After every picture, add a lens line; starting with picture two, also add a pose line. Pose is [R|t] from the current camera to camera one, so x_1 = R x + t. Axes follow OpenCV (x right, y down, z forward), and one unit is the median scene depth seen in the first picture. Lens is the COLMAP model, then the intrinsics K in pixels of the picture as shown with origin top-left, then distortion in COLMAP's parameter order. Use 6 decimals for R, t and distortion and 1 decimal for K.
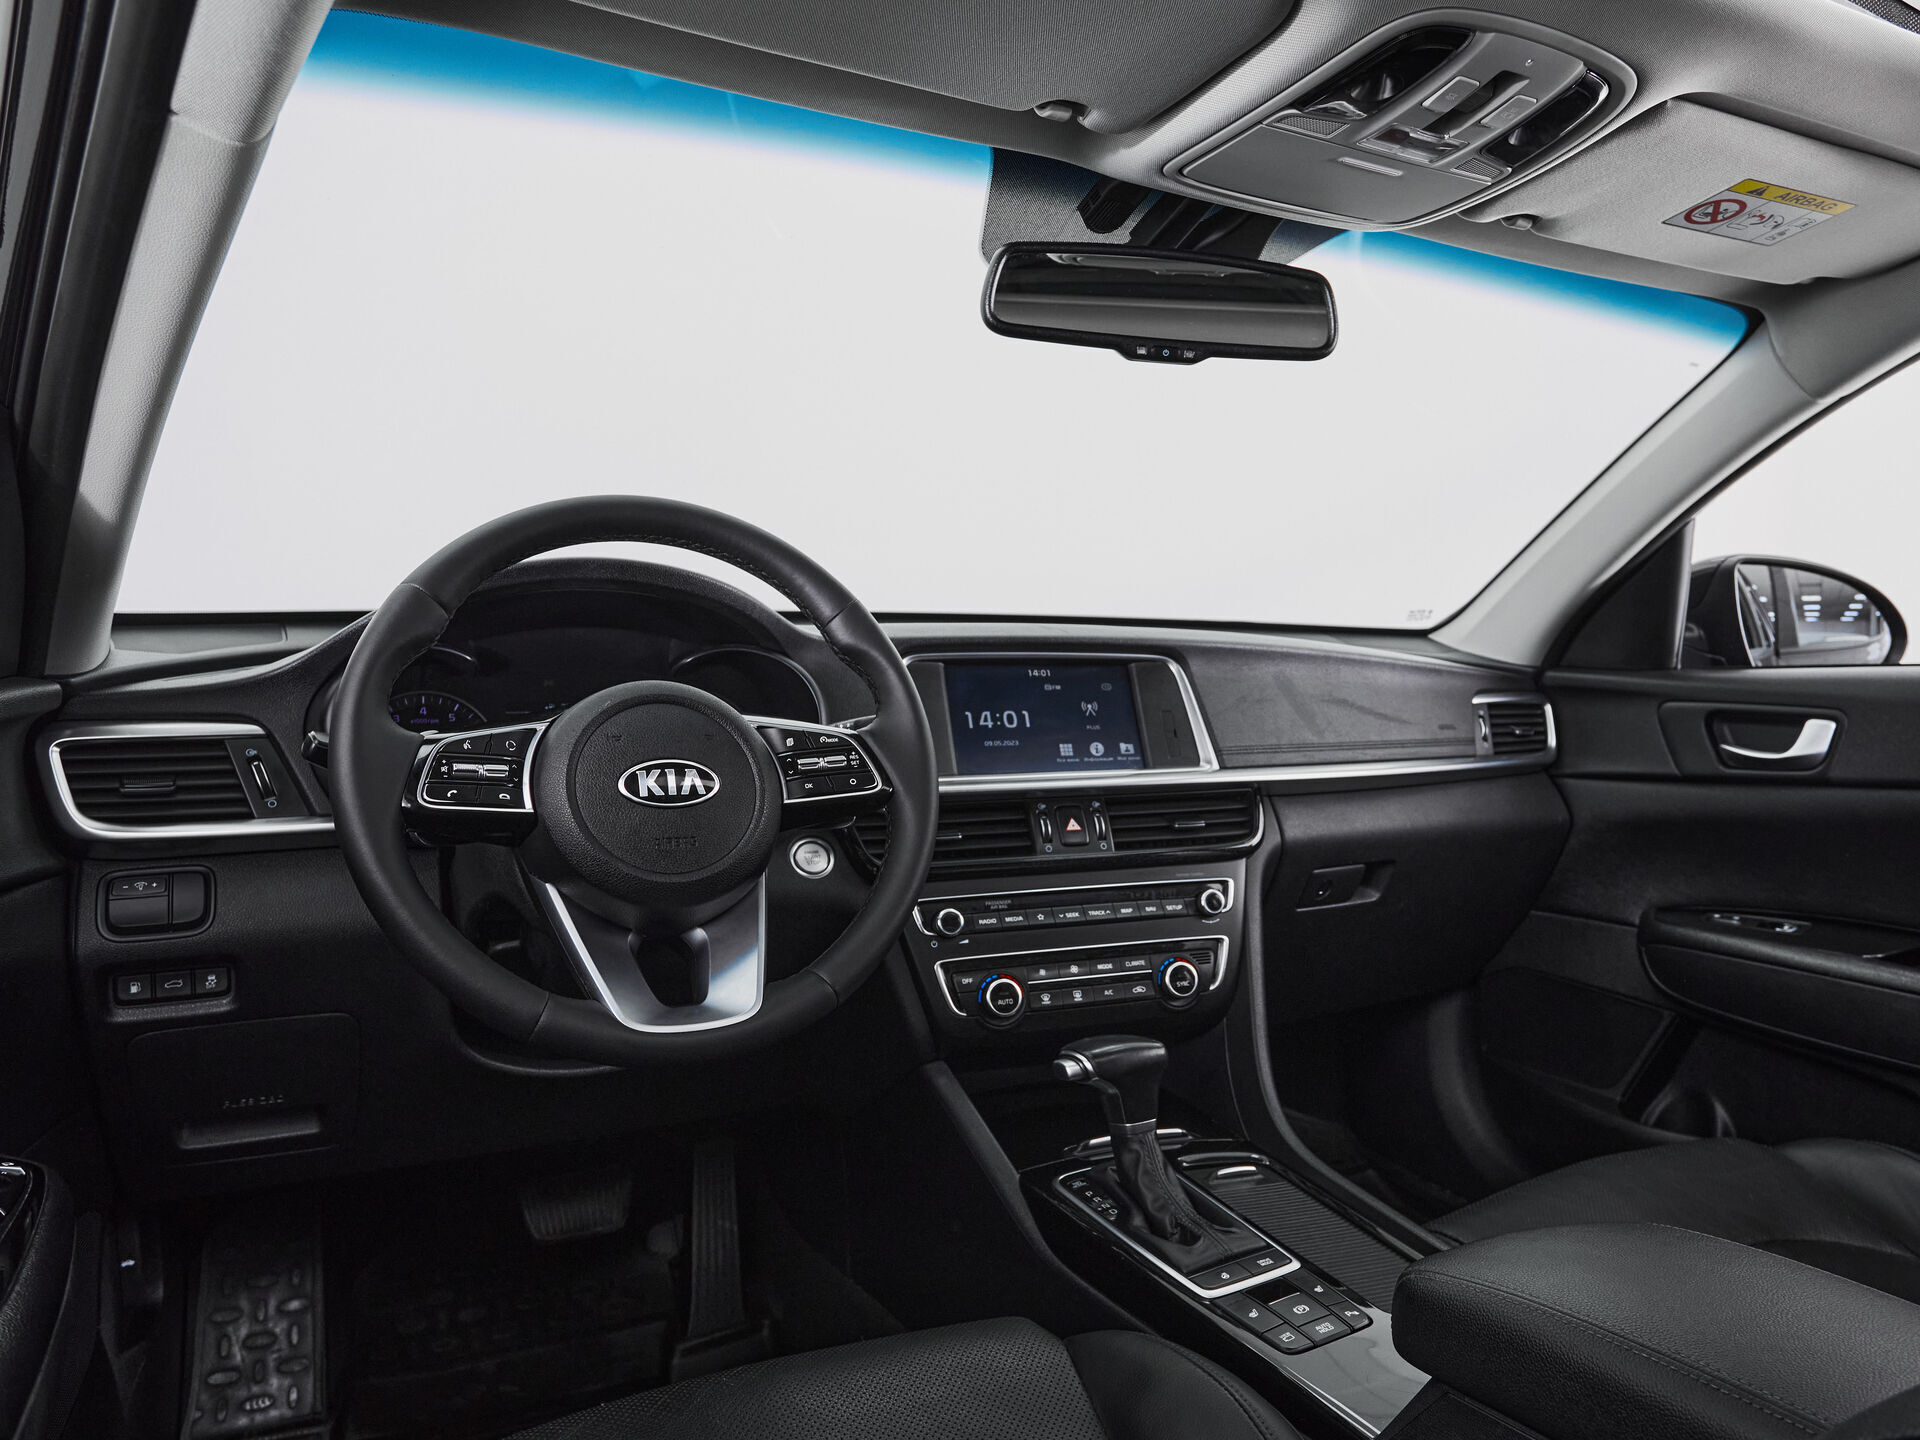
lens RADIAL K [[1381.9, 0, 1049.7], [0, 1381.9, 730.0], [0, 0, 1]] dist [-0.061941, 0.030115]
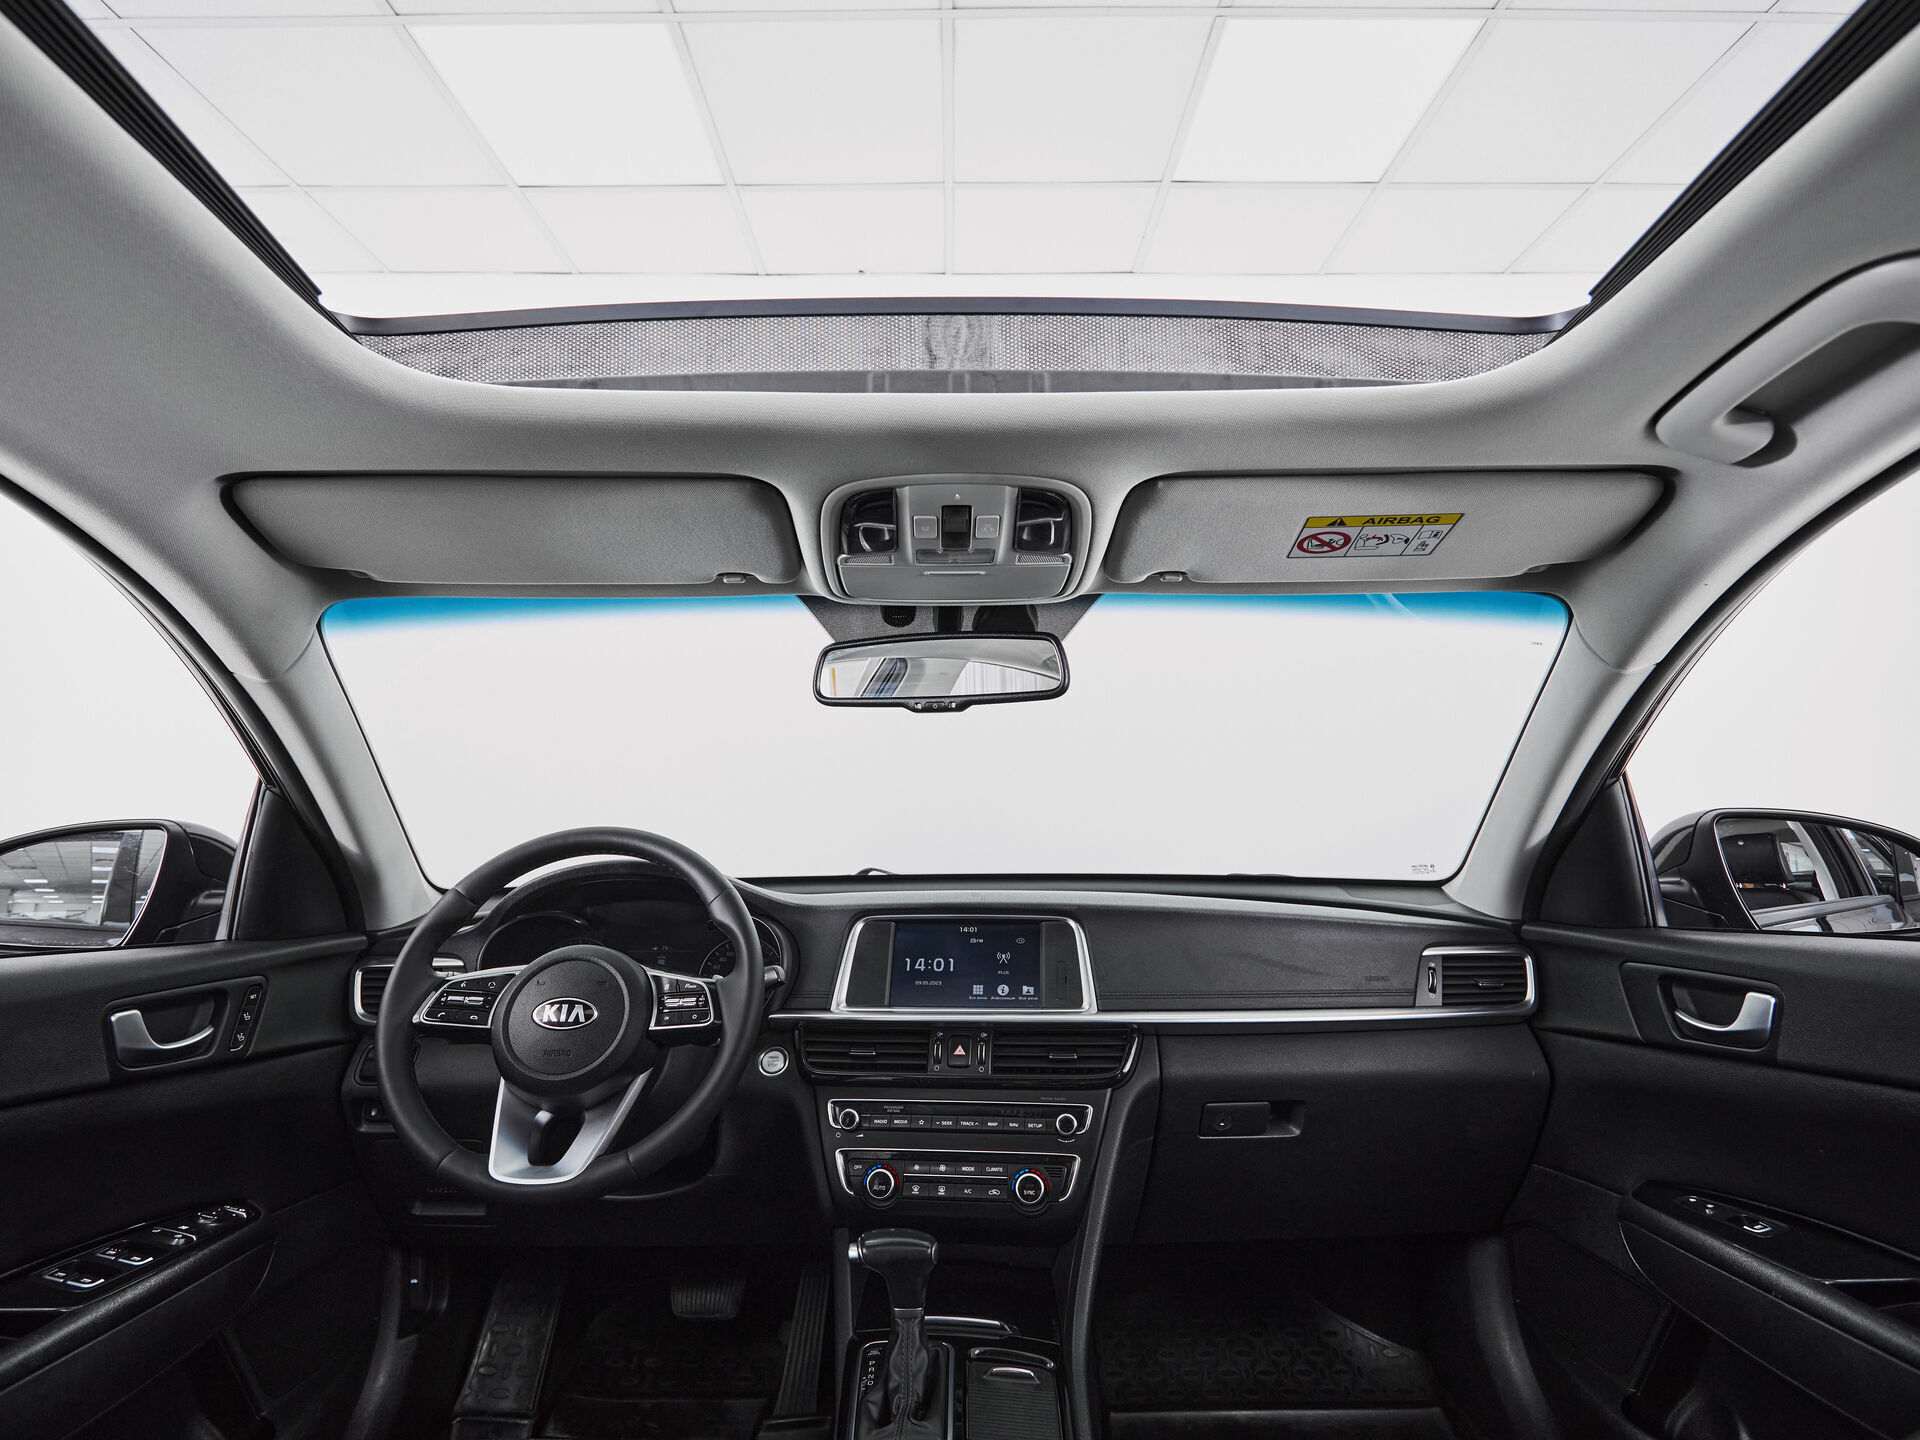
lens RADIAL K [[1011.8, 0, 951.6], [0, 1011.8, 721.4], [0, 0, 1]] dist [0.000390, -0.004736]
pose [[0.867544, -0.078637, -0.491104, 0.517316], [-0.017753, 0.981896, -0.188586, -0.058276], [0.497043, 0.172325, 0.850443, 0.124887]]
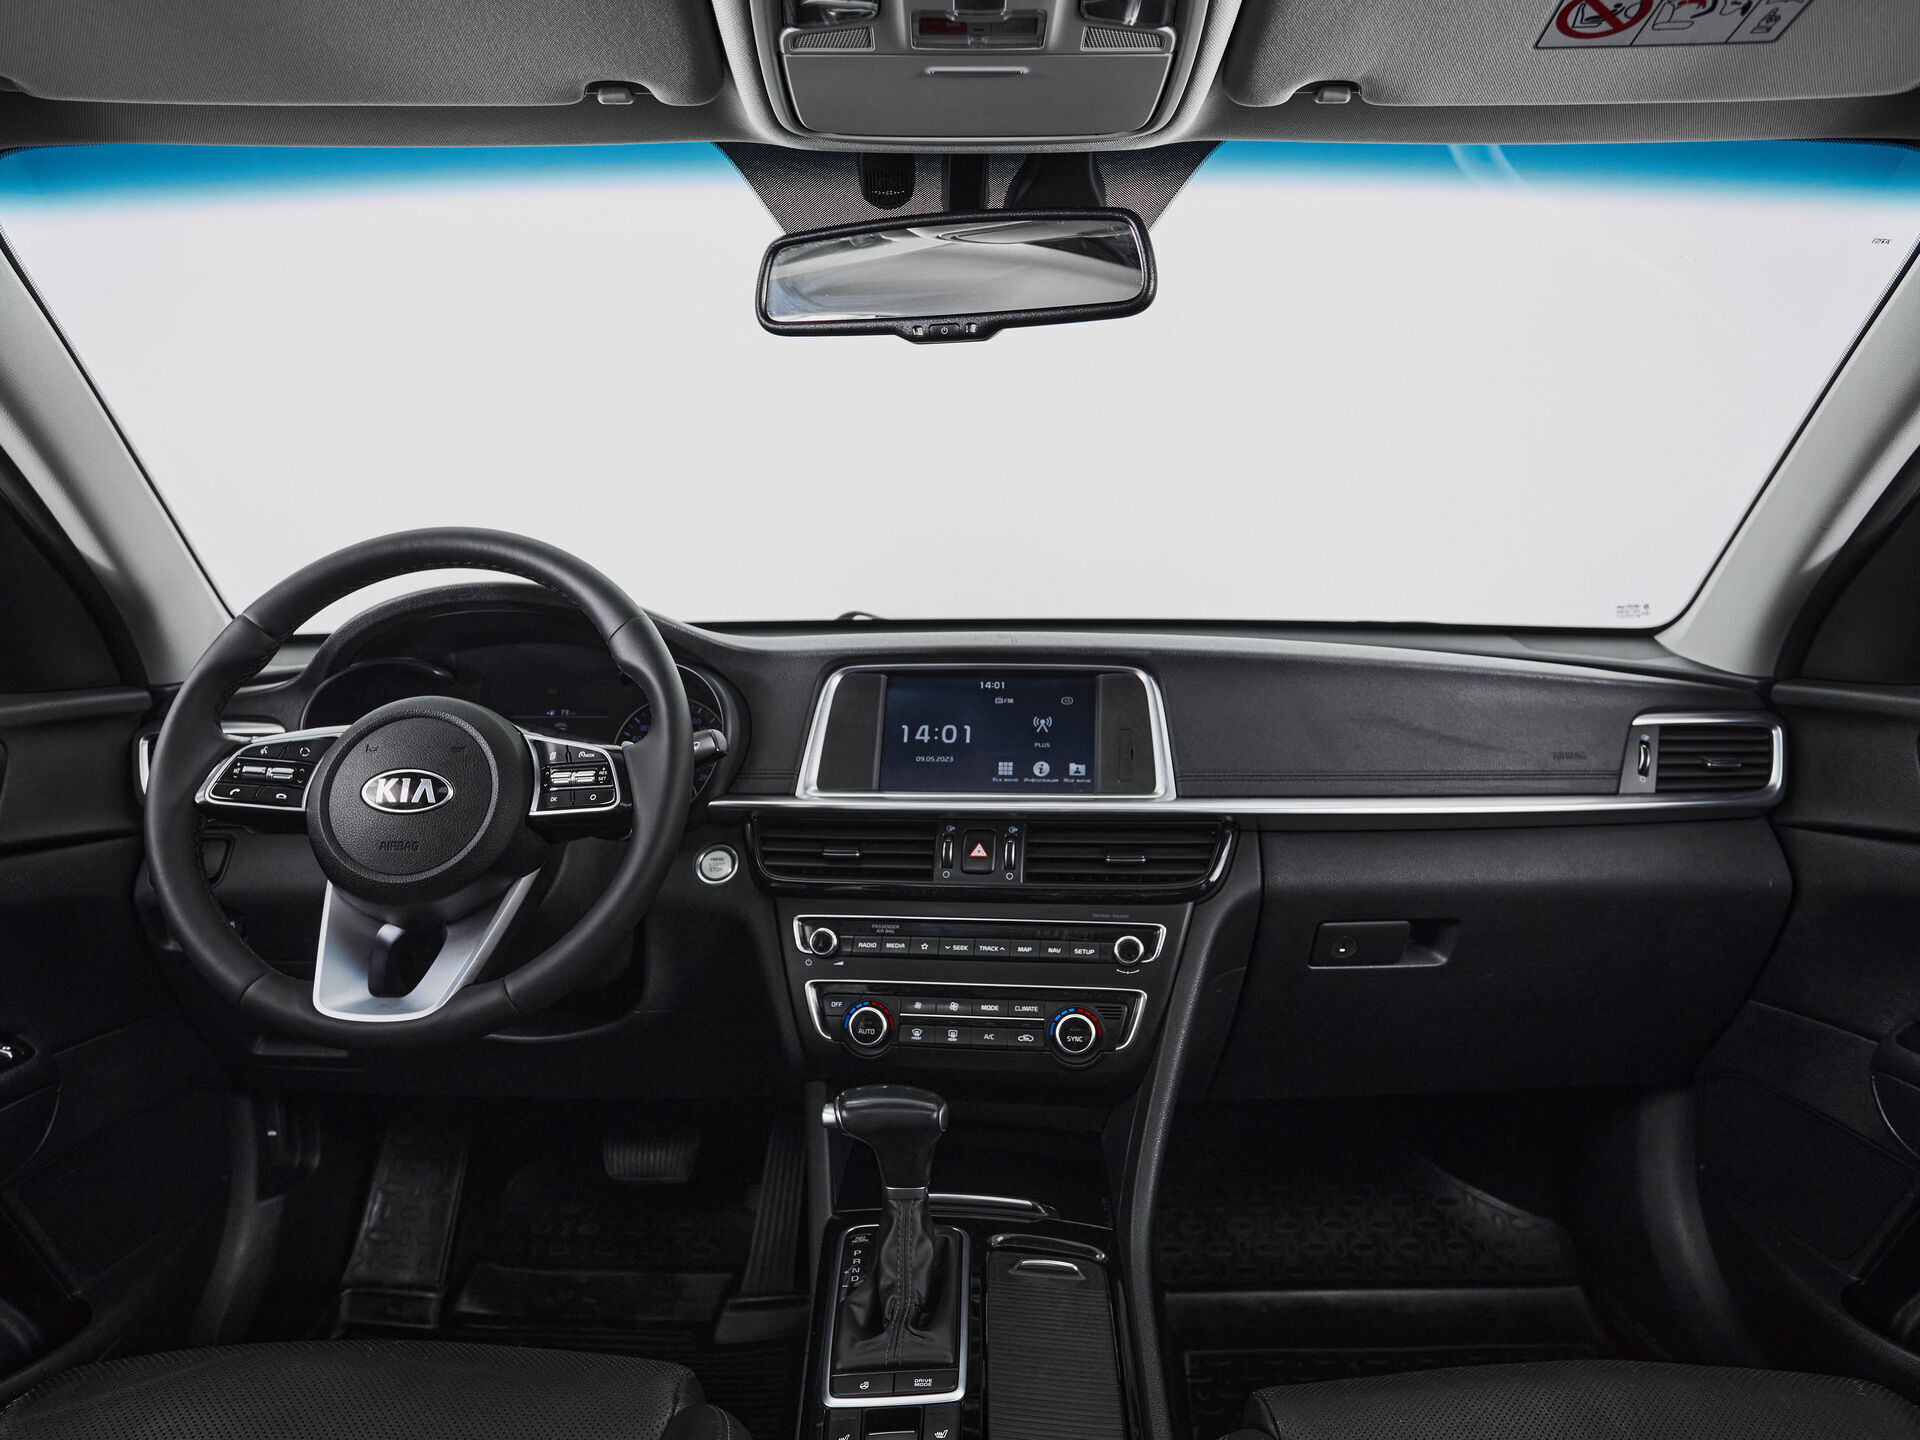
lens RADIAL K [[1277.3, 0, 955.1], [0, 1277.3, 720.3], [0, 0, 1]] dist [-0.068963, 0.039716]
pose [[0.863209, 0.023509, -0.504299, 0.440557], [-0.022106, 0.999717, 0.008764, -0.026321], [0.504362, 0.003583, 0.863485, 0.257187]]
